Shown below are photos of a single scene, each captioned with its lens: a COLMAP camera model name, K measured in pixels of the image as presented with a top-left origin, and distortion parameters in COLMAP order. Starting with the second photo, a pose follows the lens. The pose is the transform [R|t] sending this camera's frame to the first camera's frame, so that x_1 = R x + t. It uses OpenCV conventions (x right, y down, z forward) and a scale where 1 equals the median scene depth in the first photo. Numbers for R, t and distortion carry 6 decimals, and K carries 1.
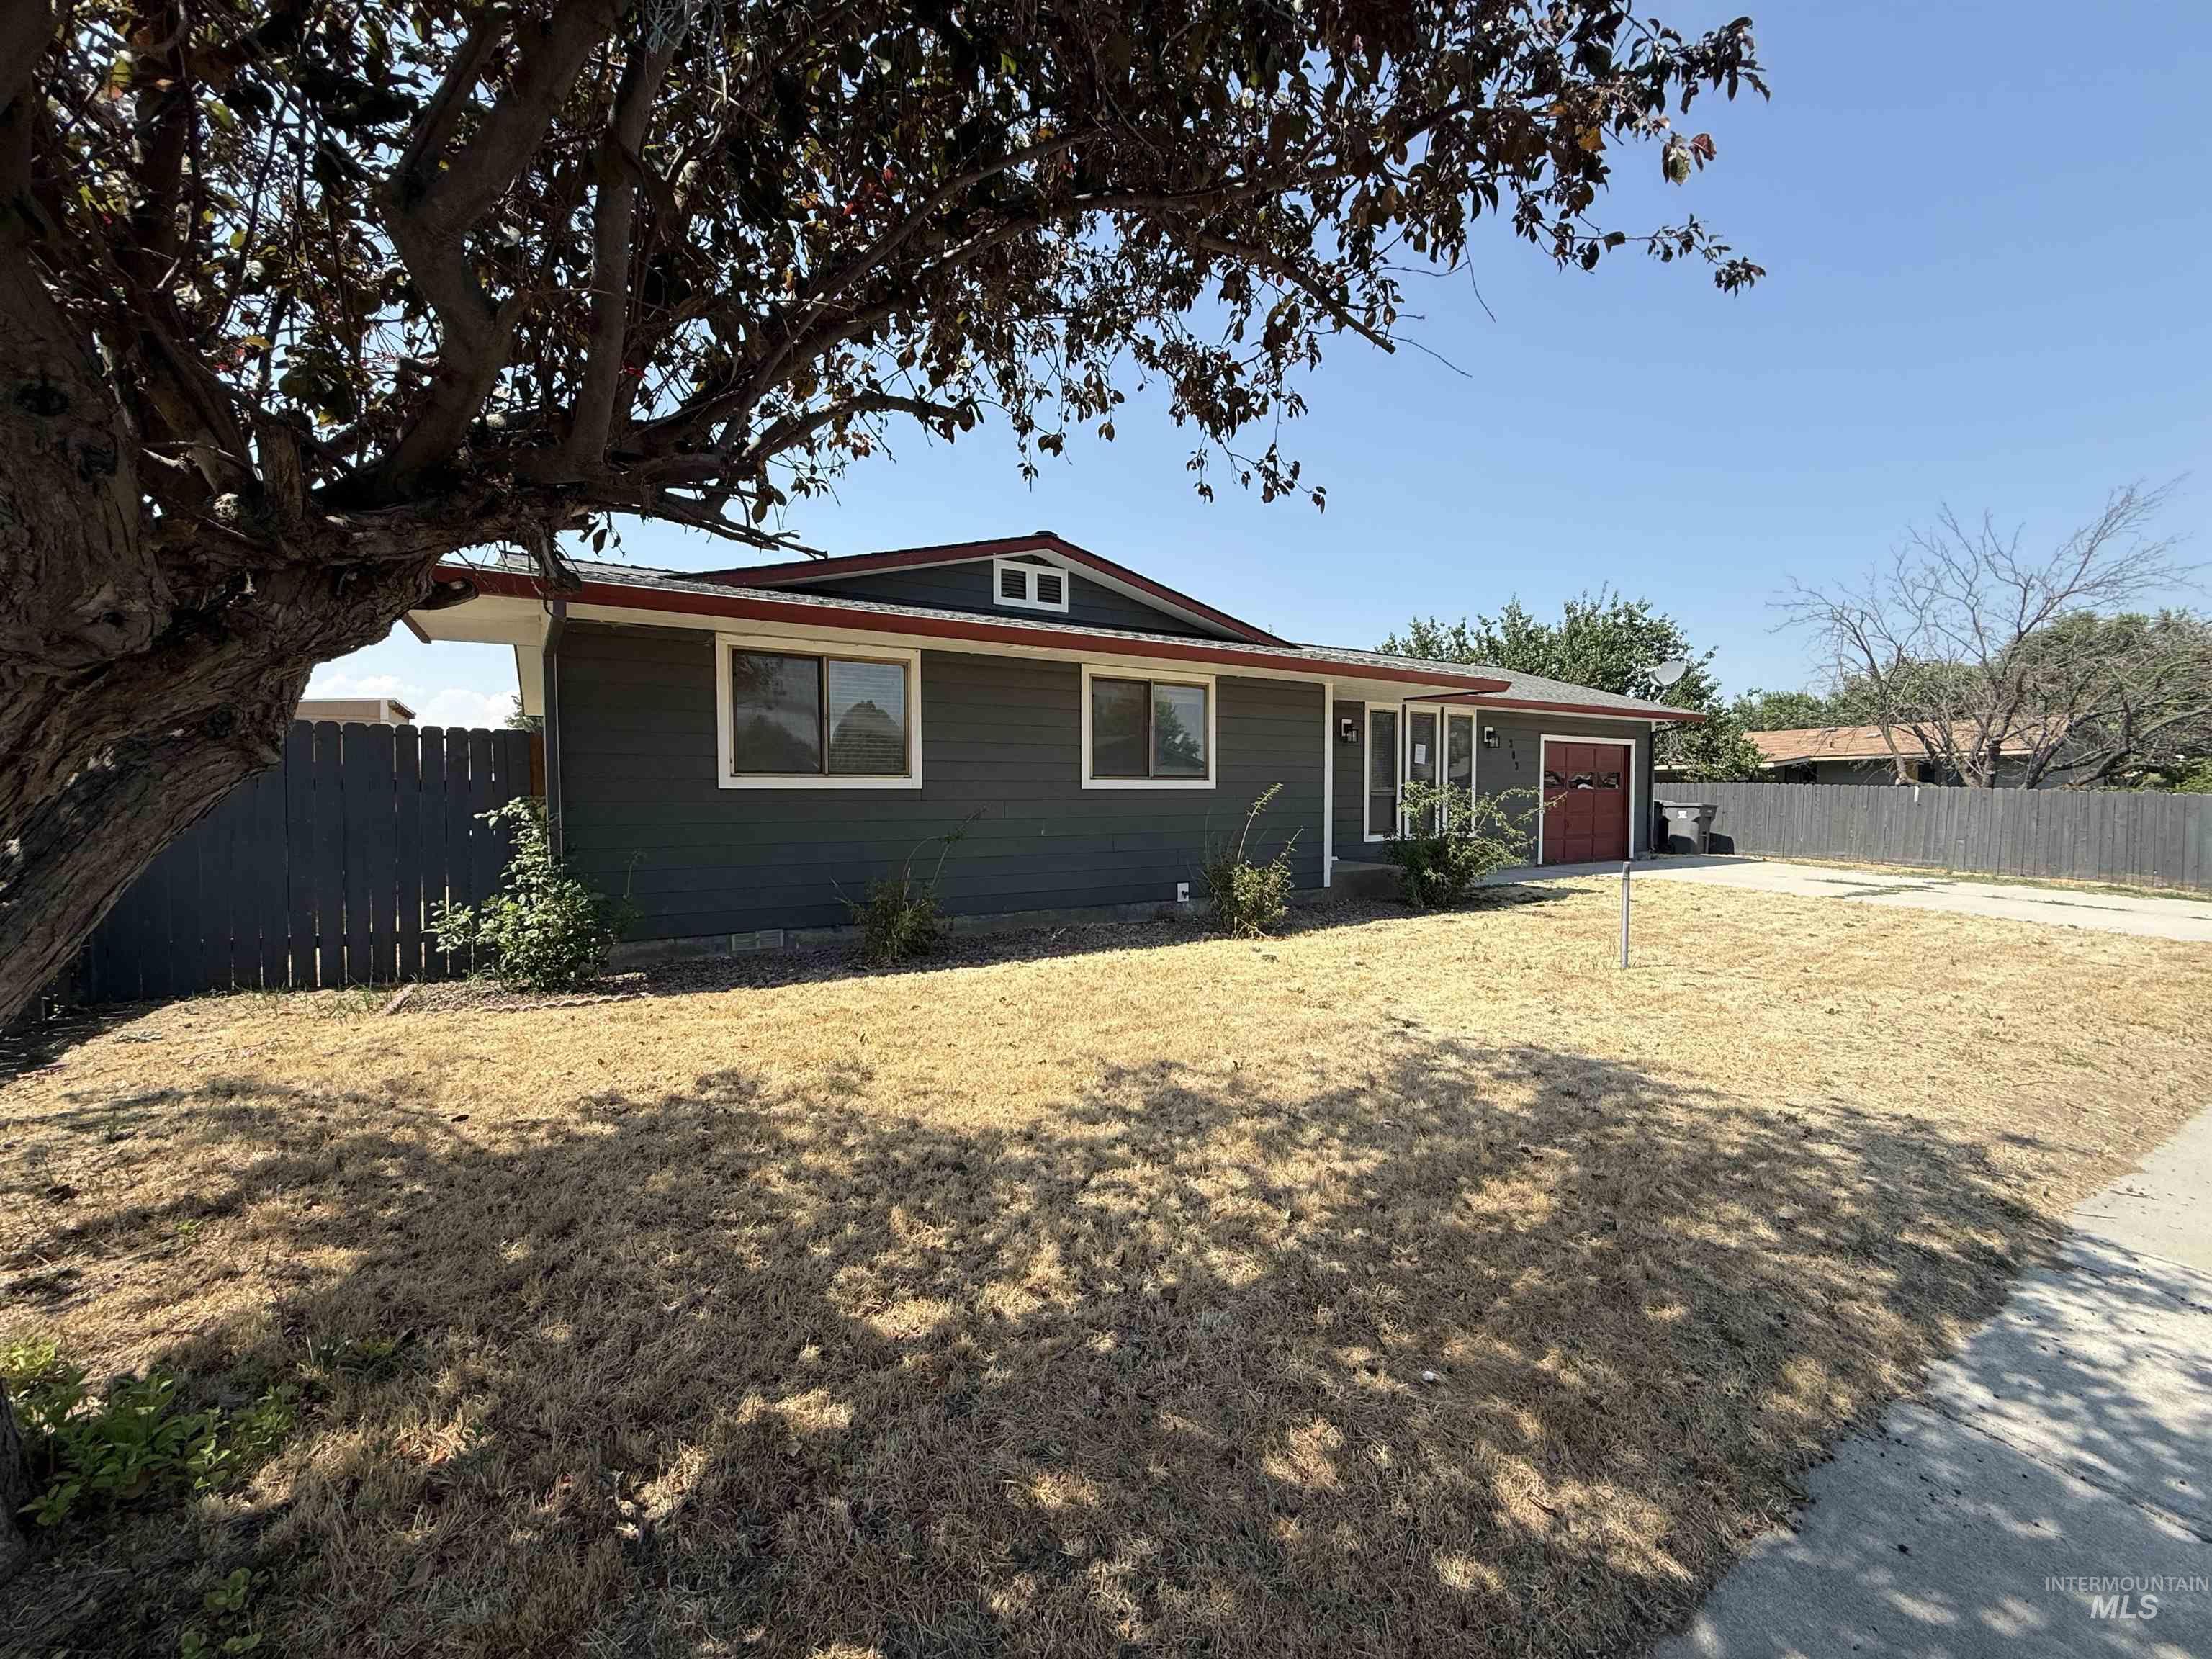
lens RADIAL K [[883.3, 0, 1106.7], [0, 883.3, 827.1], [0, 0, 1]] dist [-0.000571, 0.000447]
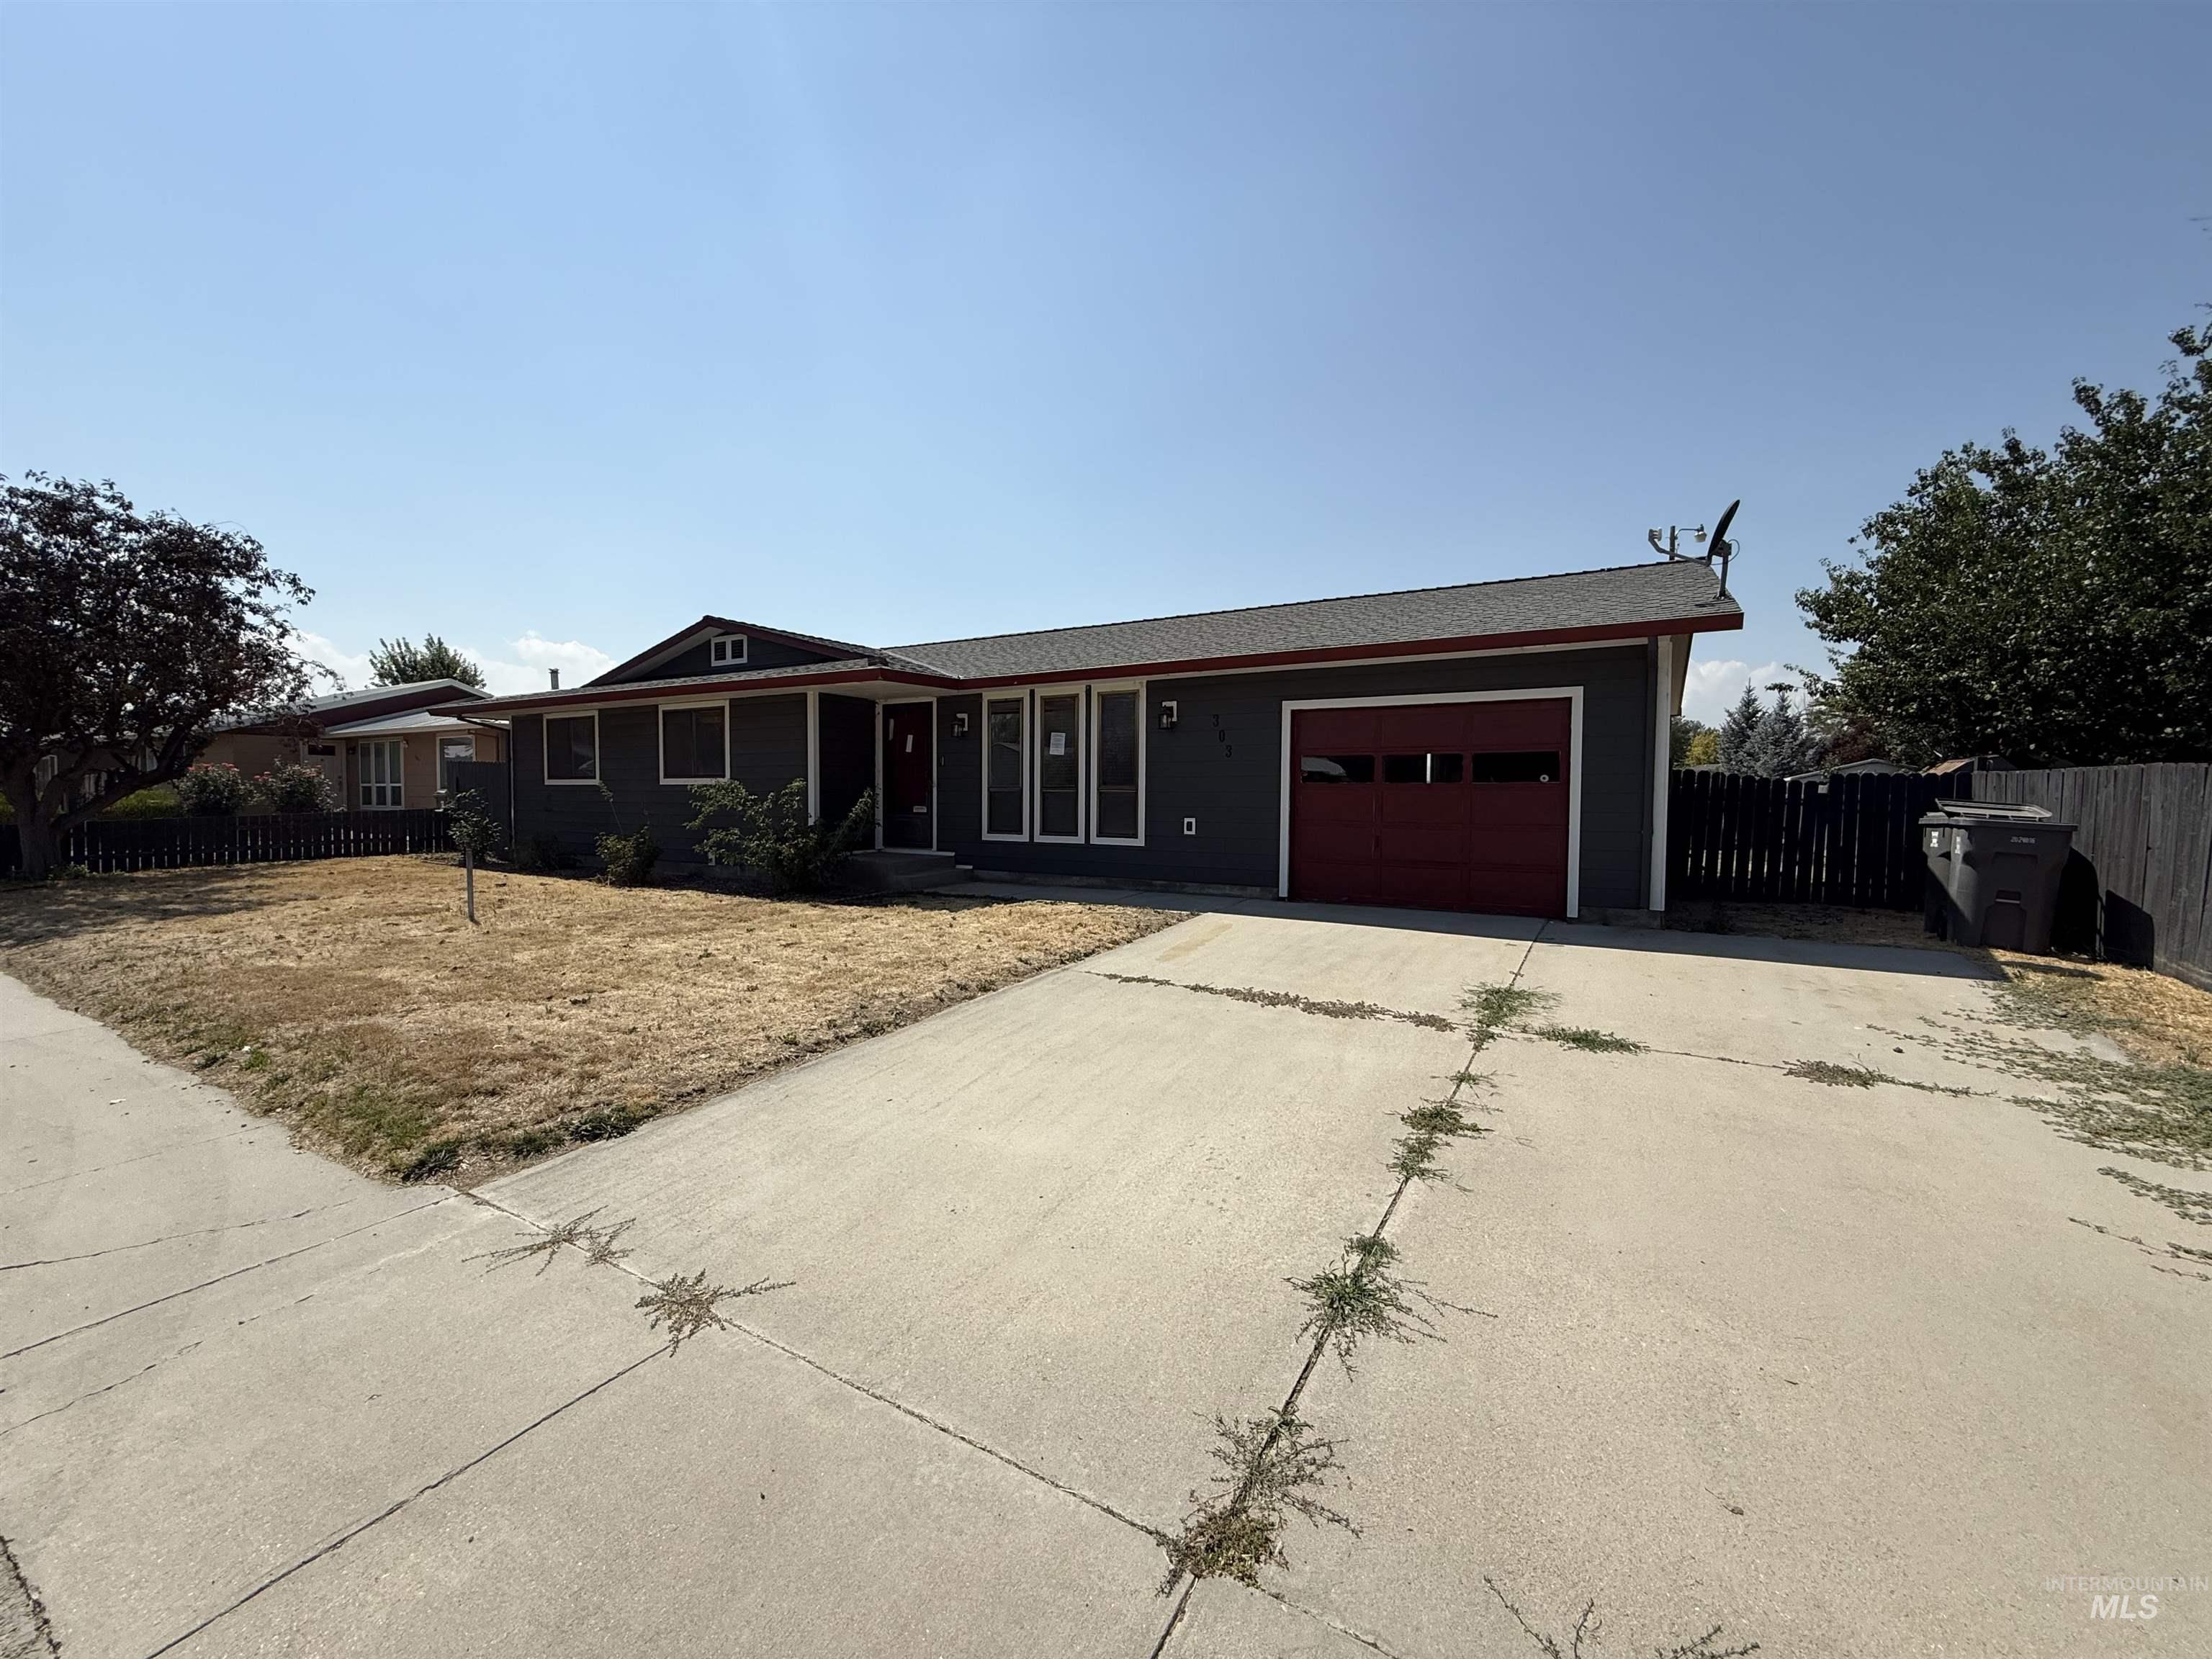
lens RADIAL K [[883.3, 0, 1106.3], [0, 883.3, 825.4], [0, 0, 1]] dist [-0.000571, 0.000447]
pose [[0.468725, 0.036503, -0.882590, 1.445640], [-0.037909, 0.999057, 0.021188, -0.028836], [0.882530, 0.023527, 0.469666, 0.806522]]
